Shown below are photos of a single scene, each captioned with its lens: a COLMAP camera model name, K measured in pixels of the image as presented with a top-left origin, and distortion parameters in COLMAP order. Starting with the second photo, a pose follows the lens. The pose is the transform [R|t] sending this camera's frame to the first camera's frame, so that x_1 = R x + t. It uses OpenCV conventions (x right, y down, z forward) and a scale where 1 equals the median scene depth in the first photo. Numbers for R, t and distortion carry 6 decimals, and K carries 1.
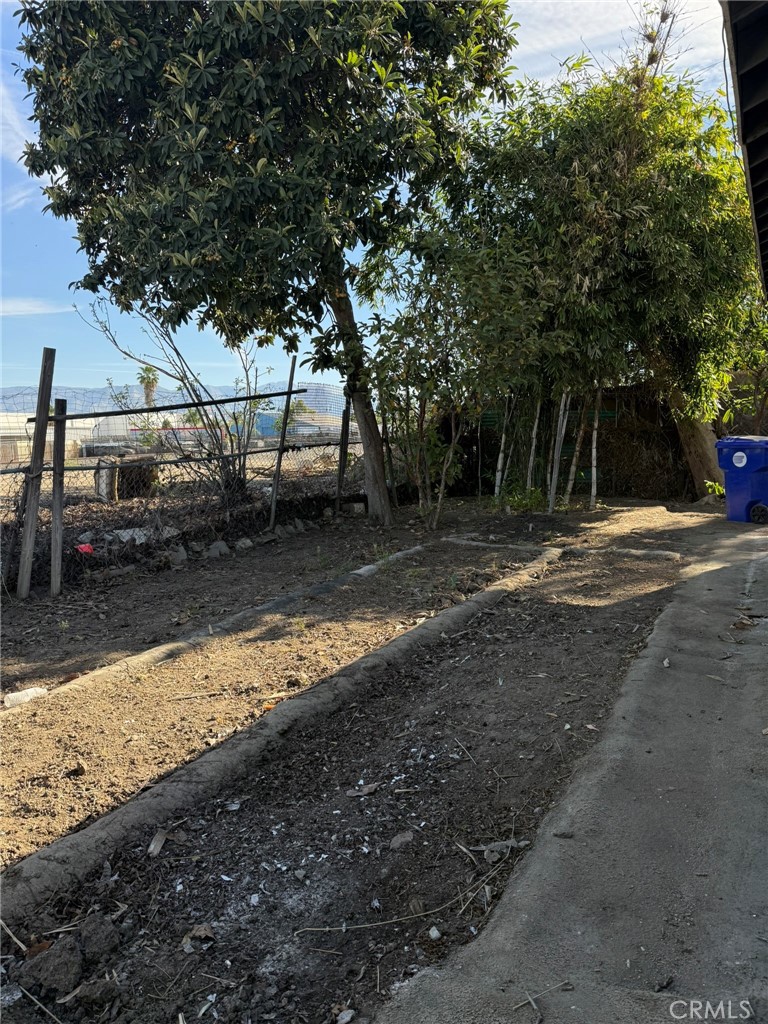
lens RADIAL K [[720.5, 0, 375.6], [0, 720.5, 512.0], [0, 0, 1]] dist [0.040834, -0.046448]
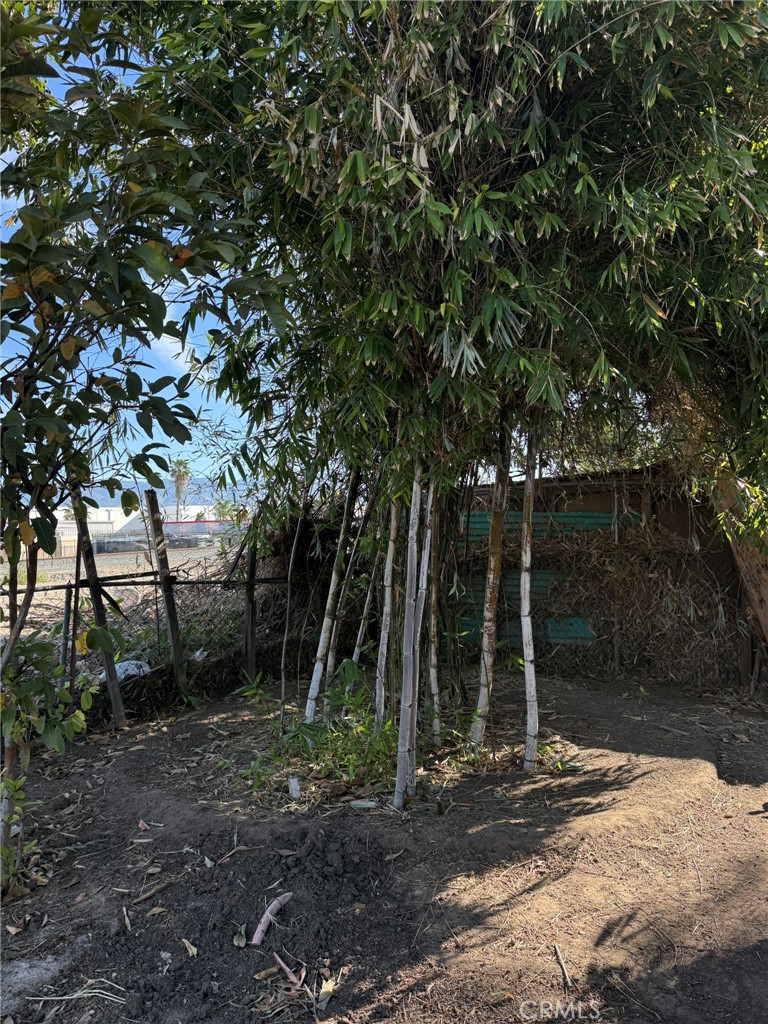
lens RADIAL K [[720.5, 0, 389.0], [0, 720.5, 509.3], [0, 0, 1]] dist [0.040834, -0.046448]
pose [[0.998953, -0.003878, -0.045578, 0.244013], [-0.002019, 0.991691, -0.128630, -0.094738], [0.045698, 0.128587, 0.990645, 0.590227]]
